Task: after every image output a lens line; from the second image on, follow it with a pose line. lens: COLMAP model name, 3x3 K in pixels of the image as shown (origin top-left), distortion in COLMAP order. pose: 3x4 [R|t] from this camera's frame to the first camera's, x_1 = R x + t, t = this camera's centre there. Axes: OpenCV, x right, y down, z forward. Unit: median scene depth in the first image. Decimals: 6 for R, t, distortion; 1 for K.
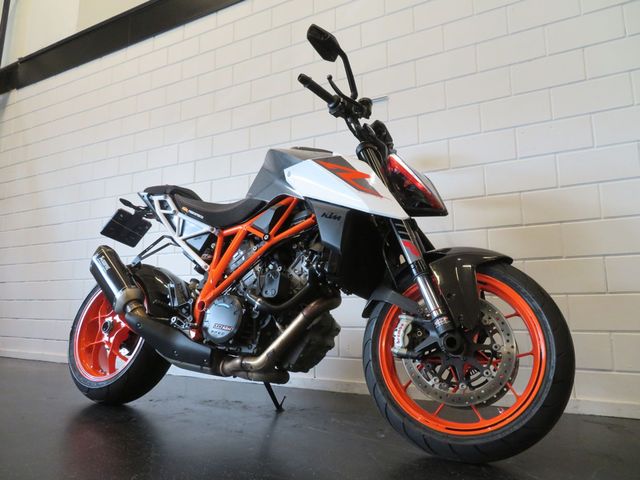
lens RADIAL K [[456.4, 0, 320.0], [0, 456.4, 240.0], [0, 0, 1]] dist [-0.006309, -0.000435]
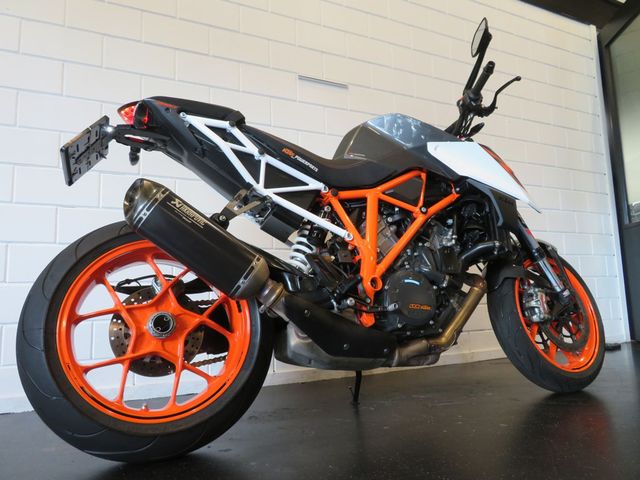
lens RADIAL K [[456.4, 0, 320.0], [0, 456.4, 240.0], [0, 0, 1]] dist [-0.006309, -0.000435]
pose [[0.582629, 0.083282, 0.808460, -0.972019], [-0.090822, 0.995177, -0.037064, 0.107067], [-0.807648, -0.051831, 0.587382, 0.606707]]
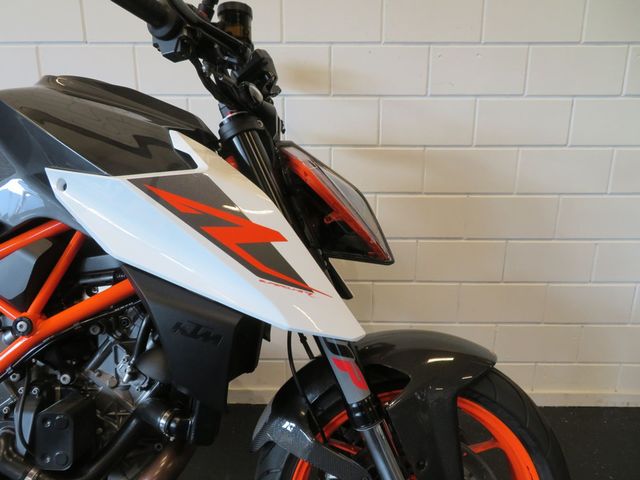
lens RADIAL K [[456.4, 0, 320.0], [0, 456.4, 240.0], [0, 0, 1]] dist [-0.006309, -0.000435]
pose [[0.886475, -0.104363, 0.450856, -0.050651], [-0.080591, 0.924539, 0.372468, -0.266556], [-0.455706, -0.366518, 0.811170, 0.530681]]
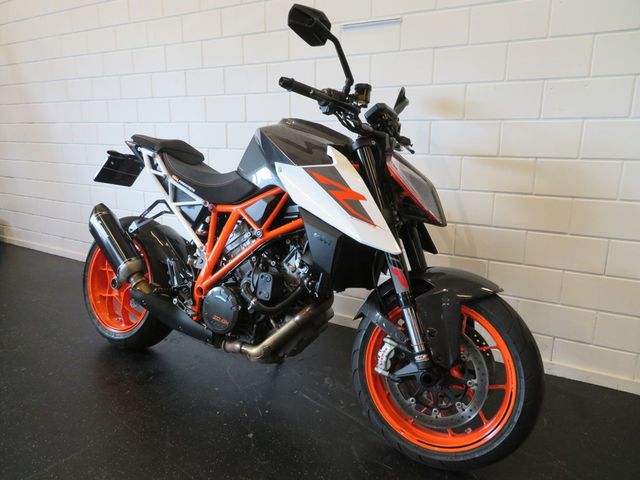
lens RADIAL K [[460.9, 0, 320.0], [0, 460.9, 240.0], [0, 0, 1]] dist [-0.004605, -0.003298]
pose [[0.999315, 0.015890, -0.033418, 0.046472], [-0.002189, 0.926911, 0.375276, -0.357192], [0.036939, -0.374946, 0.926311, 0.080118]]
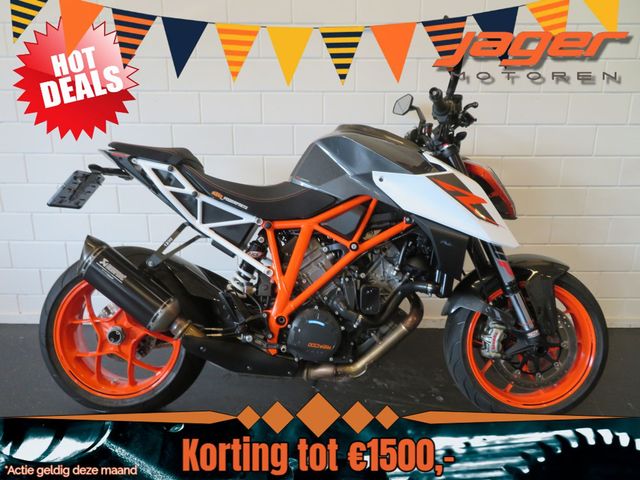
lens RADIAL K [[460.9, 0, 320.0], [0, 460.9, 240.0], [0, 0, 1]] dist [-0.004605, -0.003298]
pose [[0.878147, -0.108853, 0.465842, -0.603497], [-0.080296, 0.926416, 0.367840, -0.352752], [-0.471604, -0.360423, 0.804789, 0.272799]]
